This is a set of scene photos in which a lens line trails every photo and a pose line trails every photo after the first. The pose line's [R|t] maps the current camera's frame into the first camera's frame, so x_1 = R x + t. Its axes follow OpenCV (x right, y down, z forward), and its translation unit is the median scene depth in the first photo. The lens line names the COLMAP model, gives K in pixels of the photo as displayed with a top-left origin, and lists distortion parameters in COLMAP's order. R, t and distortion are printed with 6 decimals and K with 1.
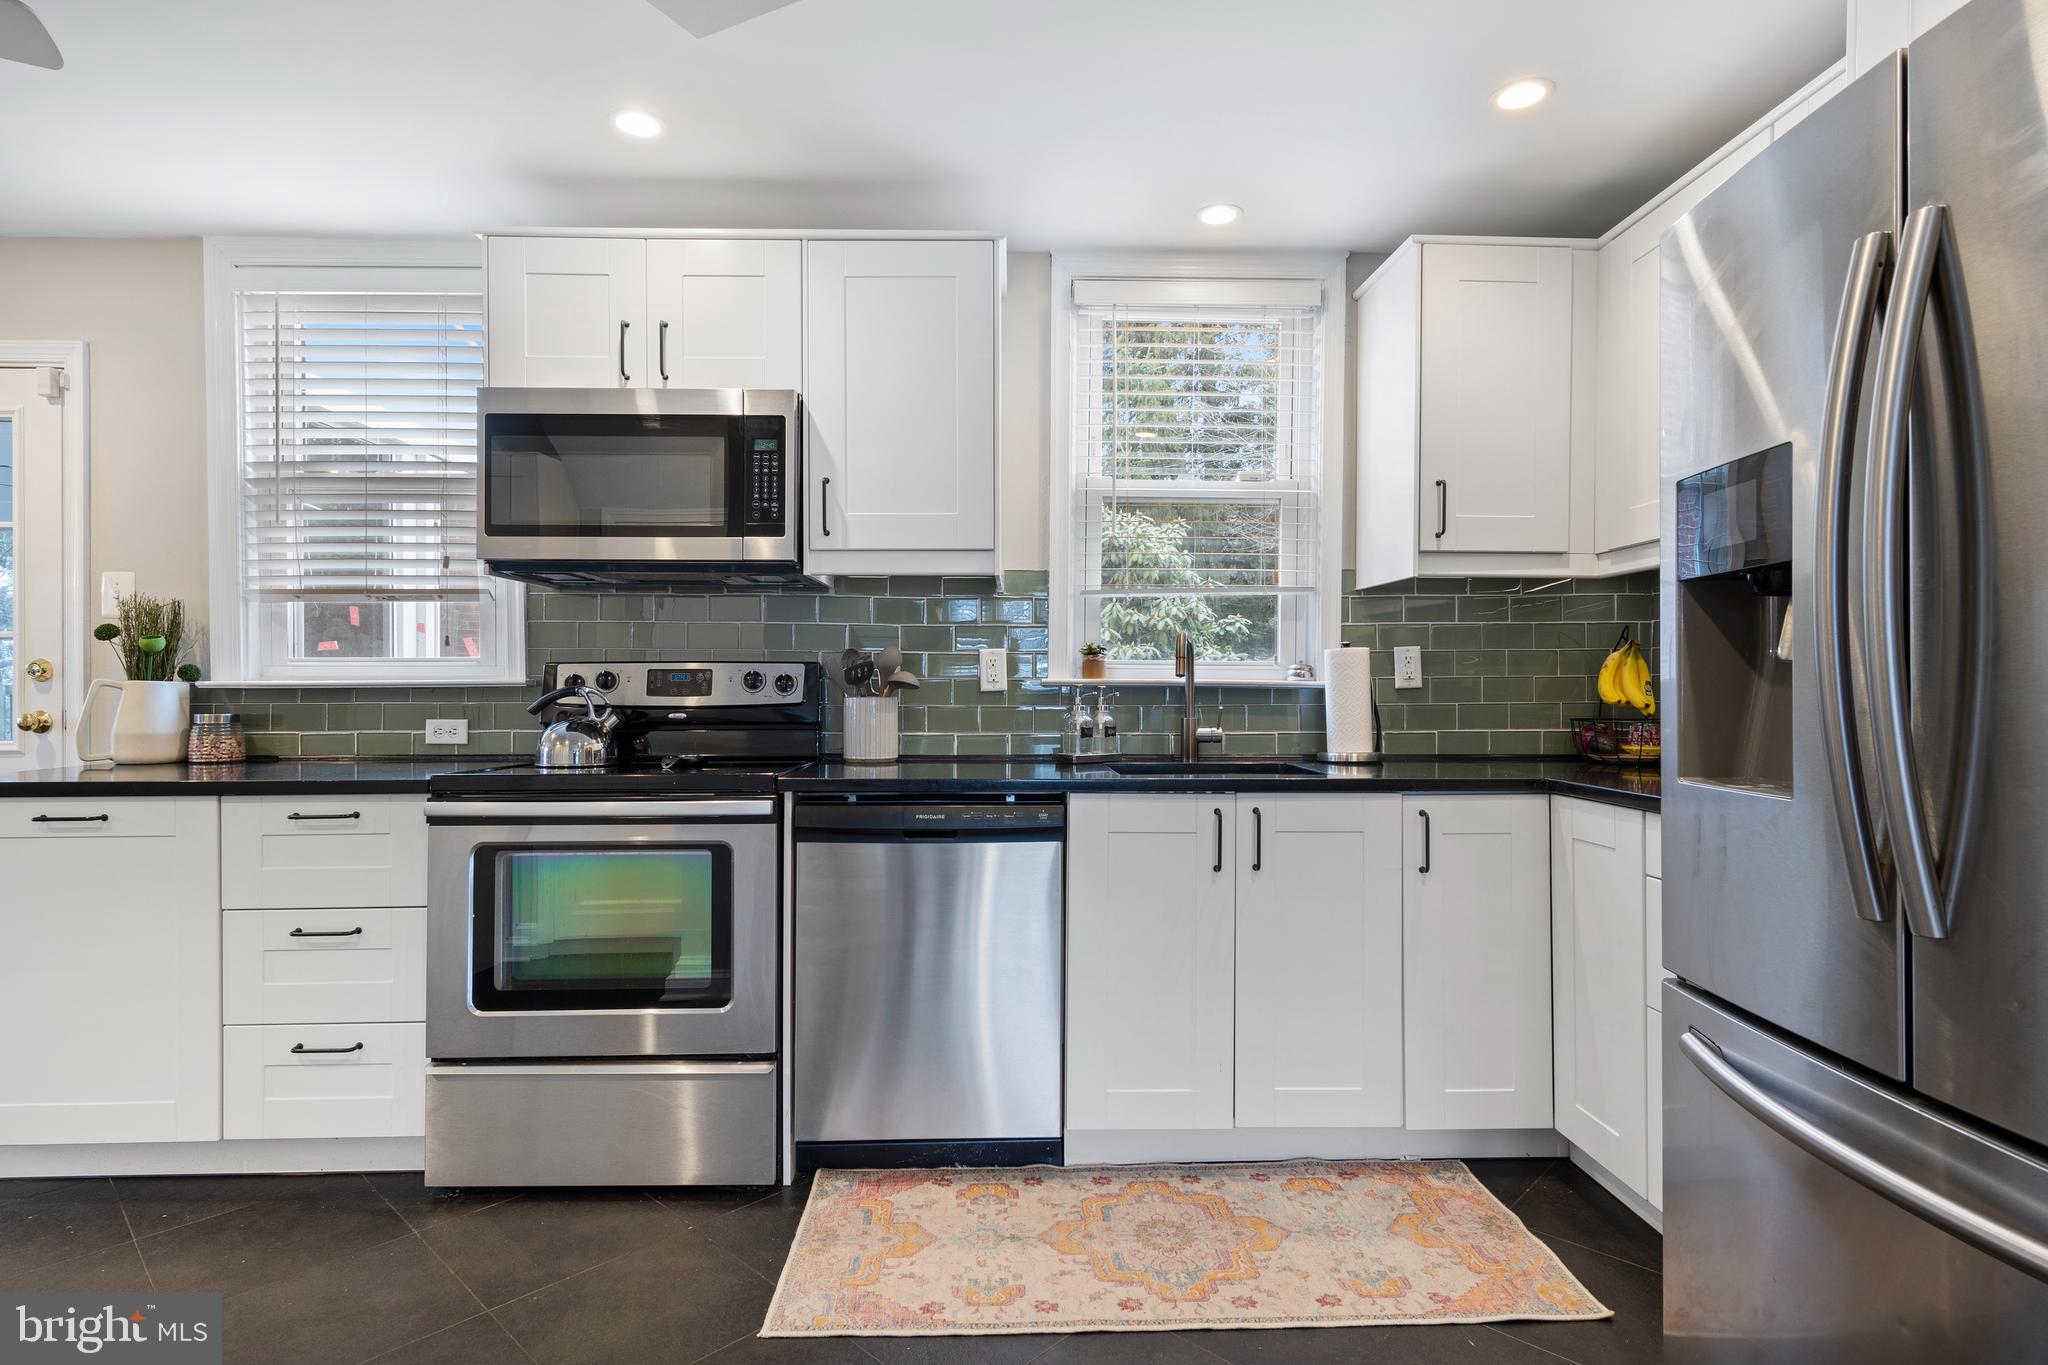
lens RADIAL K [[1049.5, 0, 1024.3], [0, 1049.5, 679.8], [0, 0, 1]] dist [0.006704, 0.000054]
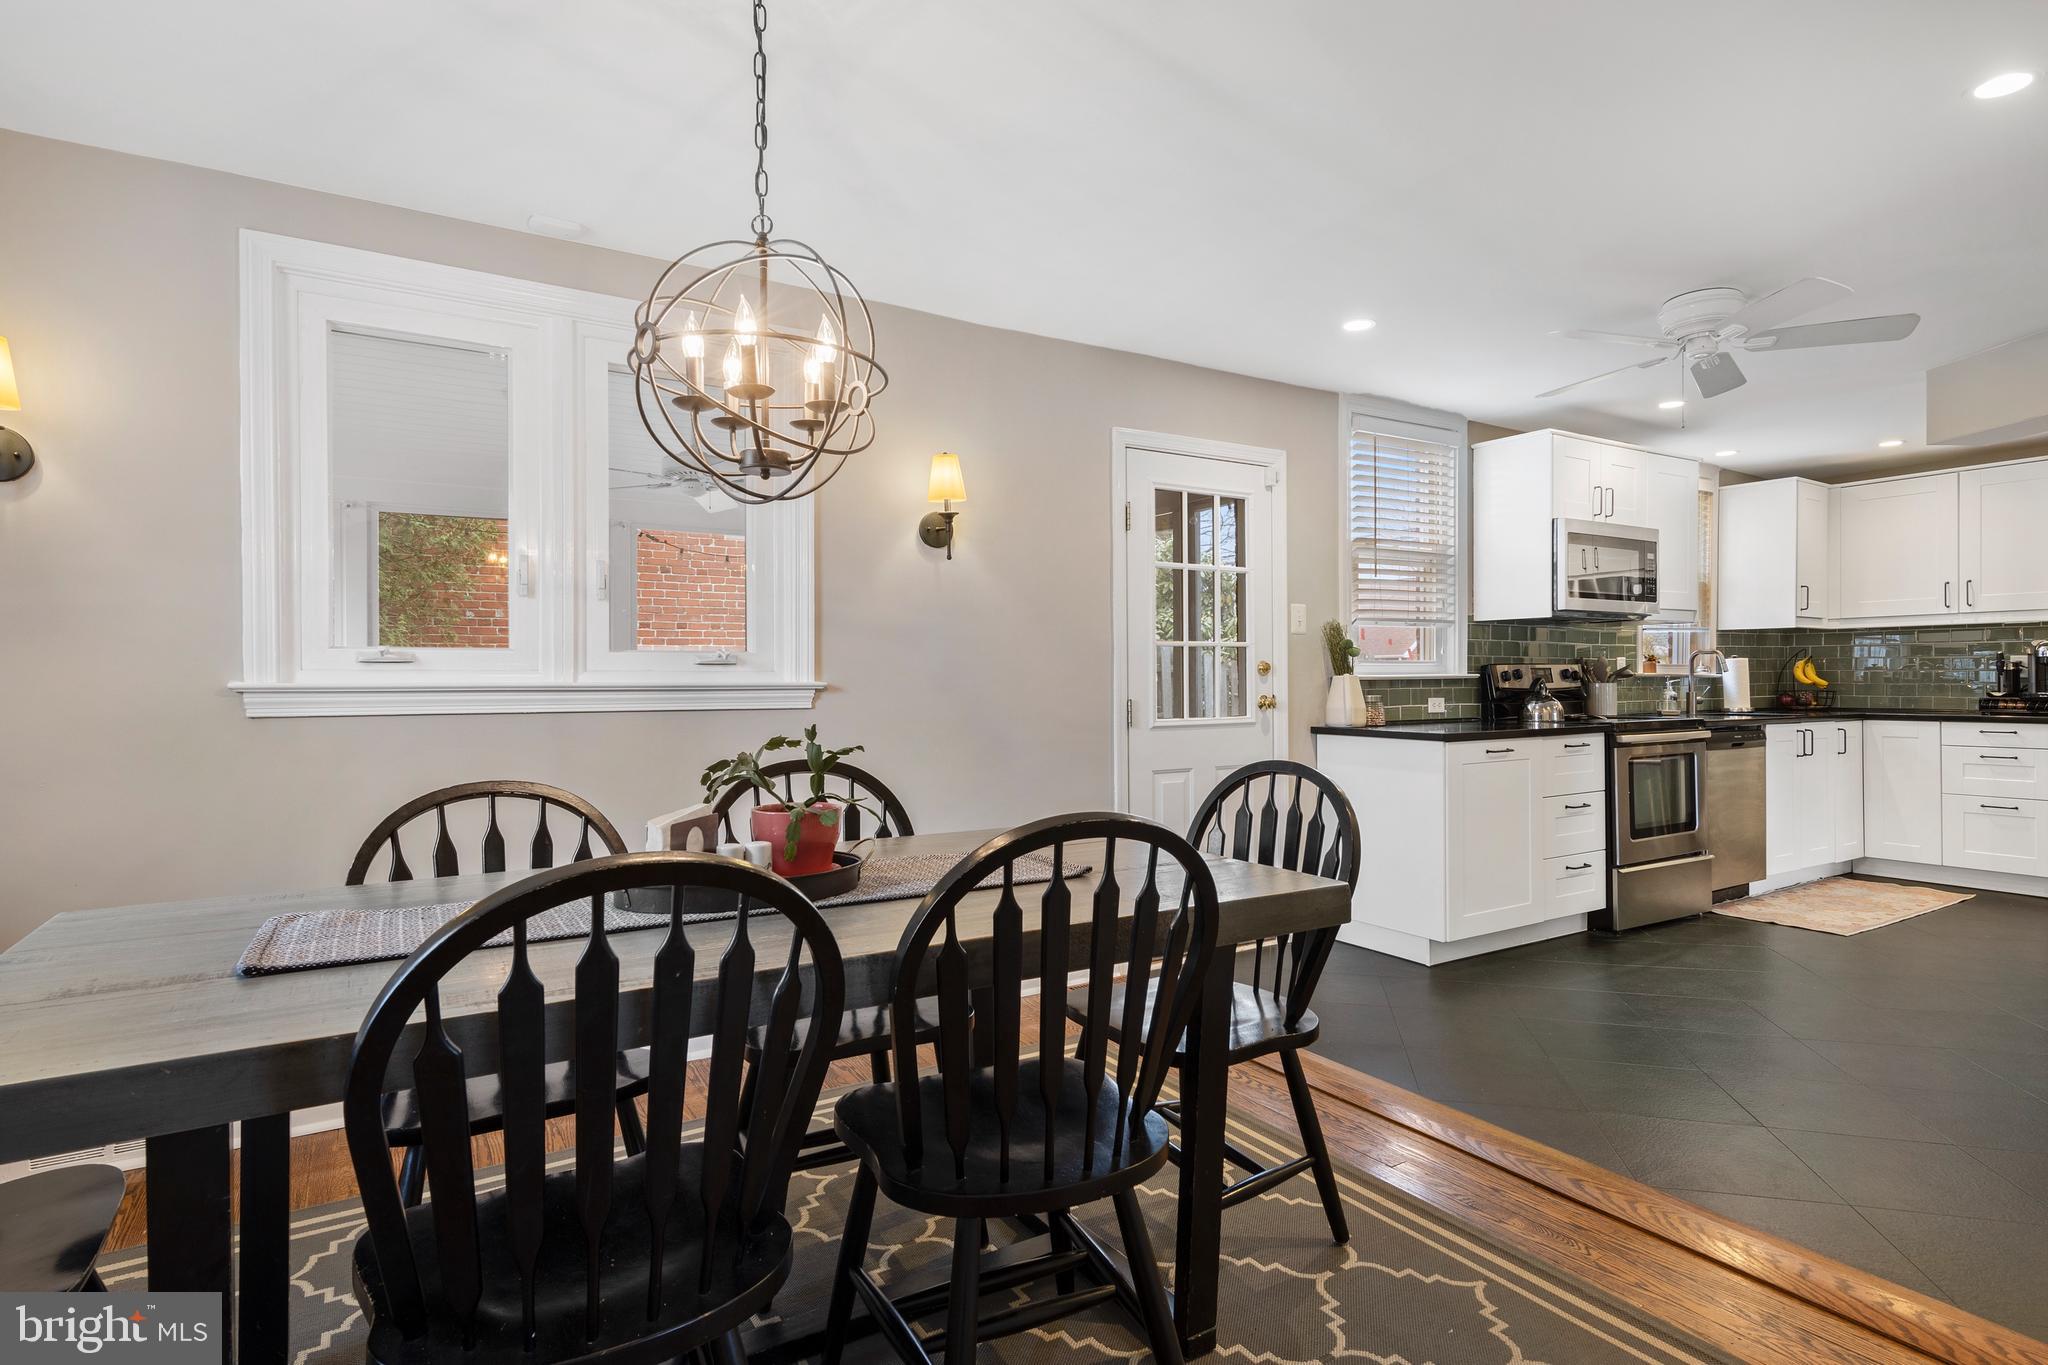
lens RADIAL K [[1049.5, 0, 1024.3], [0, 1049.5, 679.8], [0, 0, 1]] dist [0.006704, 0.000054]
pose [[0.867323, -0.002893, 0.497736, -1.986097], [0.009386, 0.999900, -0.010543, 0.020597], [-0.497656, 0.013816, 0.867264, -0.128009]]
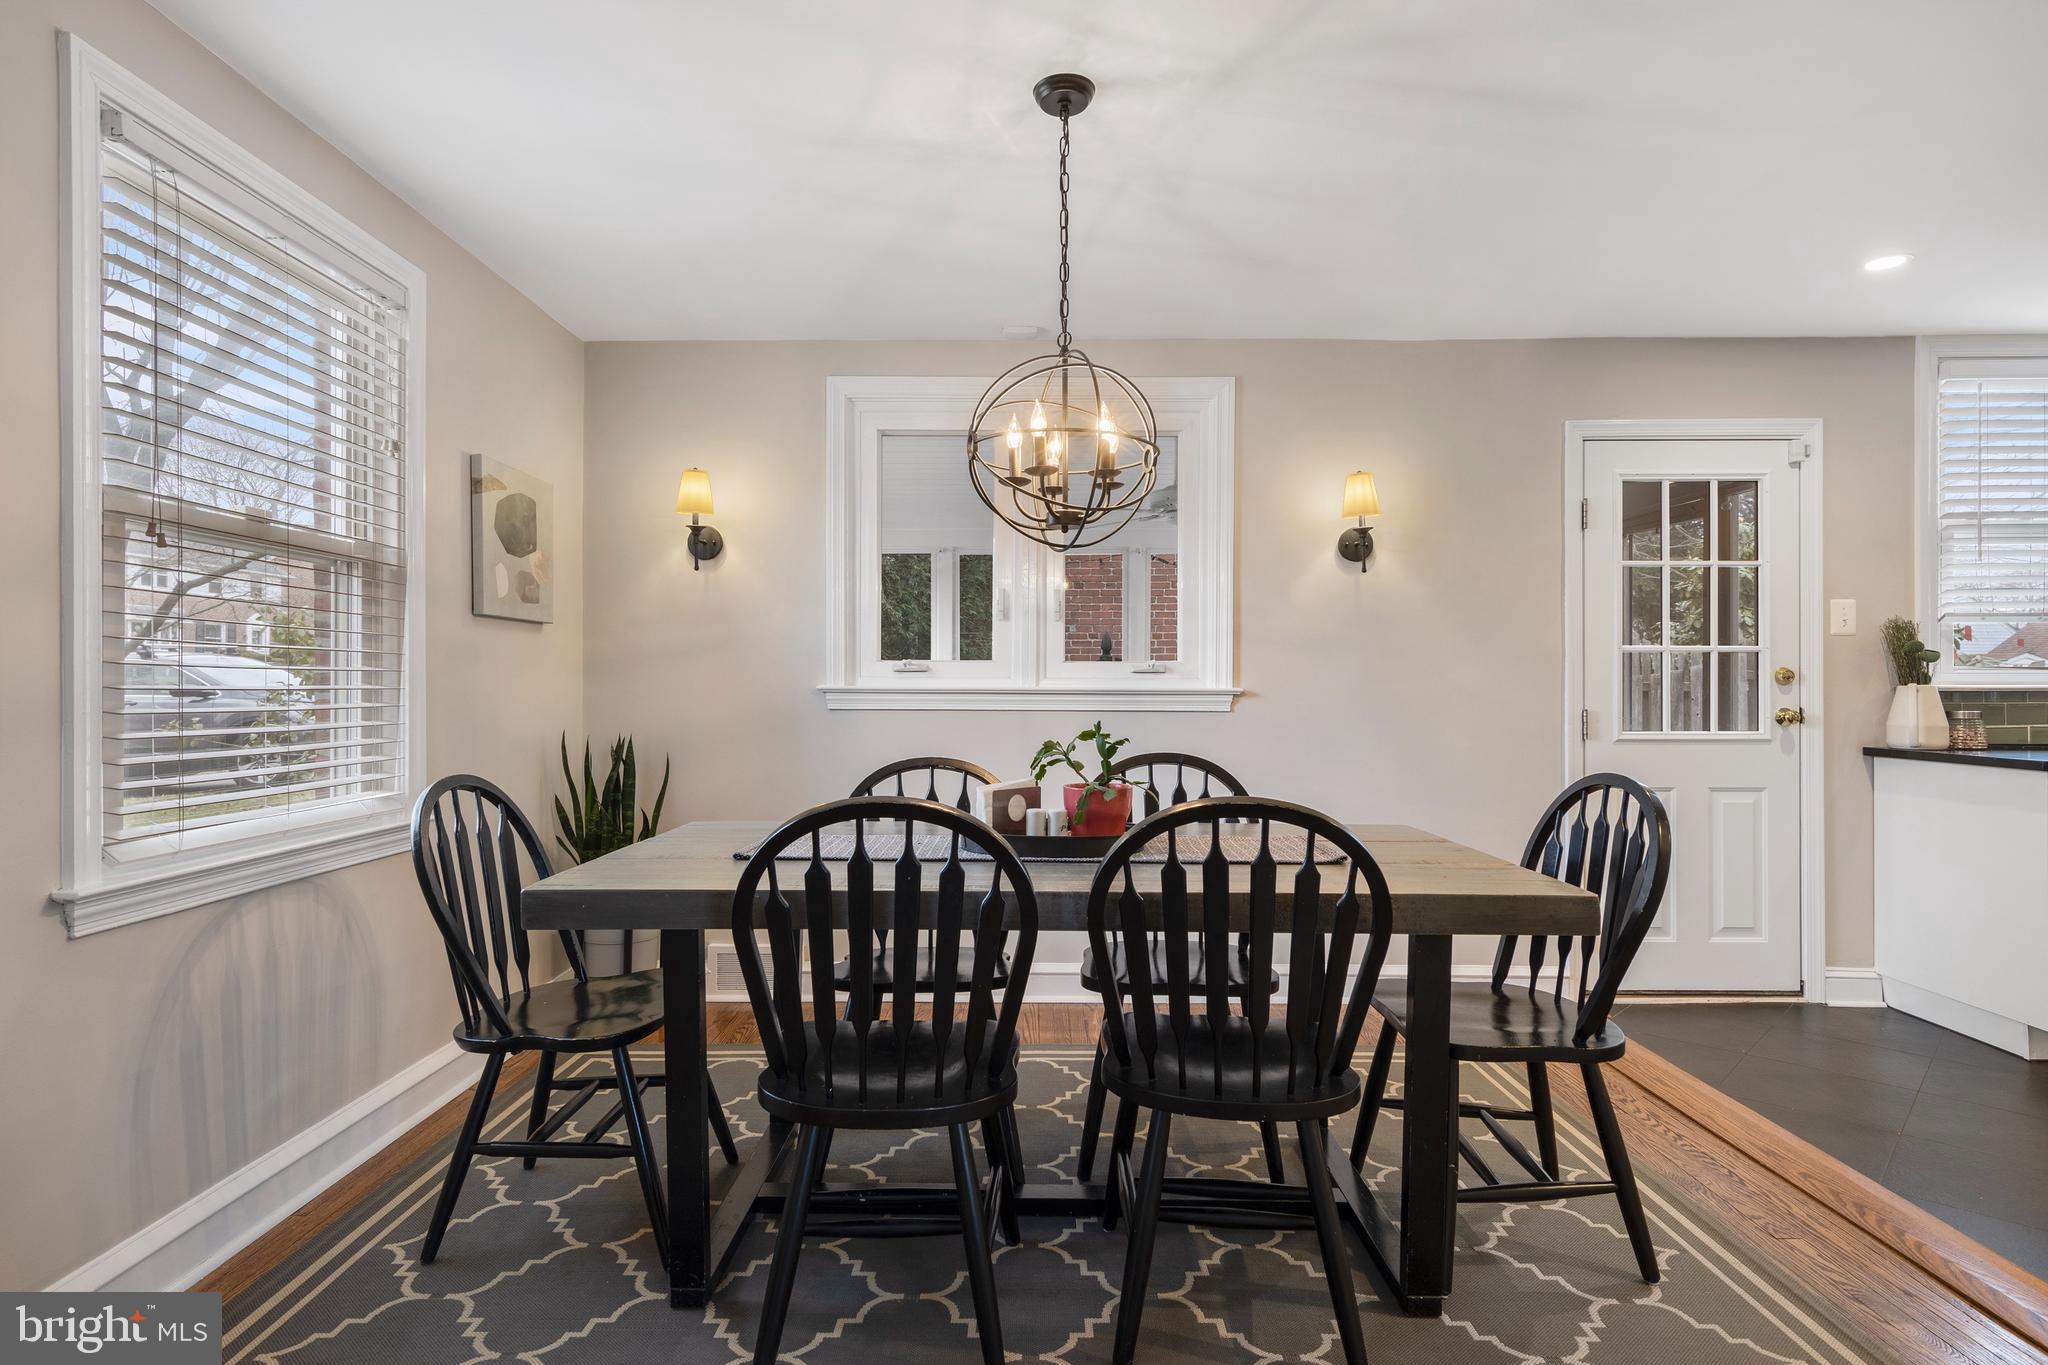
lens RADIAL K [[1041.4, 0, 1024.0], [0, 1041.4, 682.5], [0, 0, 1]] dist [0.006710, -0.000557]
pose [[0.999270, 0.003679, -0.038035, -1.821740], [-0.004284, 0.999866, -0.015831, 0.023066], [0.037972, 0.015982, 0.999151, -0.308814]]
